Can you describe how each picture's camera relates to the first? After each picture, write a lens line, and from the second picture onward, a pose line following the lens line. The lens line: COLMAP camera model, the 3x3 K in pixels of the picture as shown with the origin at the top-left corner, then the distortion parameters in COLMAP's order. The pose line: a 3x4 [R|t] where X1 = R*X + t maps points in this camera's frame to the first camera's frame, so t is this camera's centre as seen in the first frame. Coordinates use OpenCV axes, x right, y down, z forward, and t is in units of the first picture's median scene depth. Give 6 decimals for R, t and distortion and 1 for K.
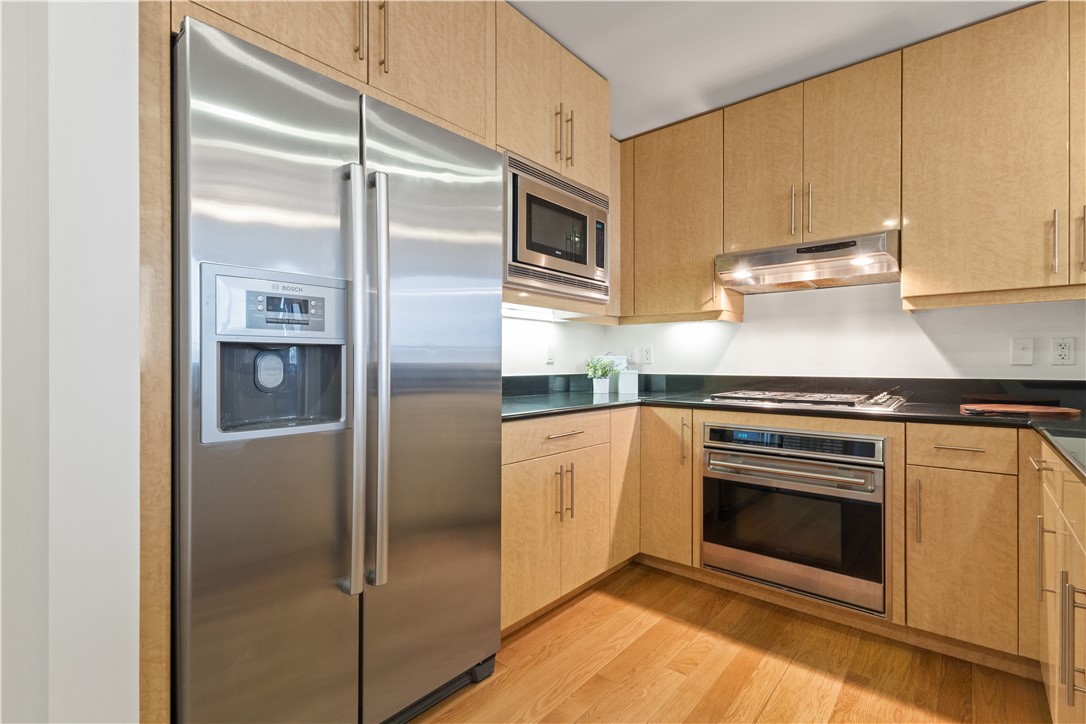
lens RADIAL K [[503.5, 0, 545.0], [0, 503.5, 362.3], [0, 0, 1]] dist [0.001722, 0.000326]
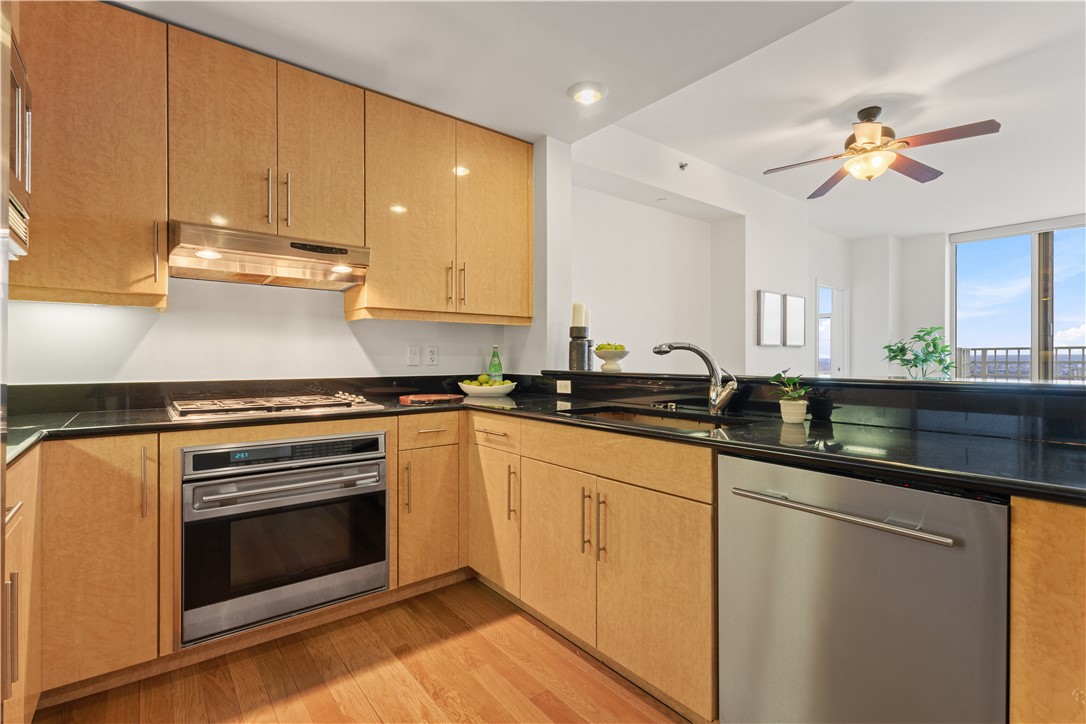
lens RADIAL K [[503.5, 0, 544.5], [0, 503.5, 360.3], [0, 0, 1]] dist [0.001722, 0.000326]
pose [[0.192467, -0.000762, 0.981303, -0.334019], [-0.001006, 0.999999, 0.000974, -0.010894], [-0.981303, -0.001174, 0.192466, 0.385918]]
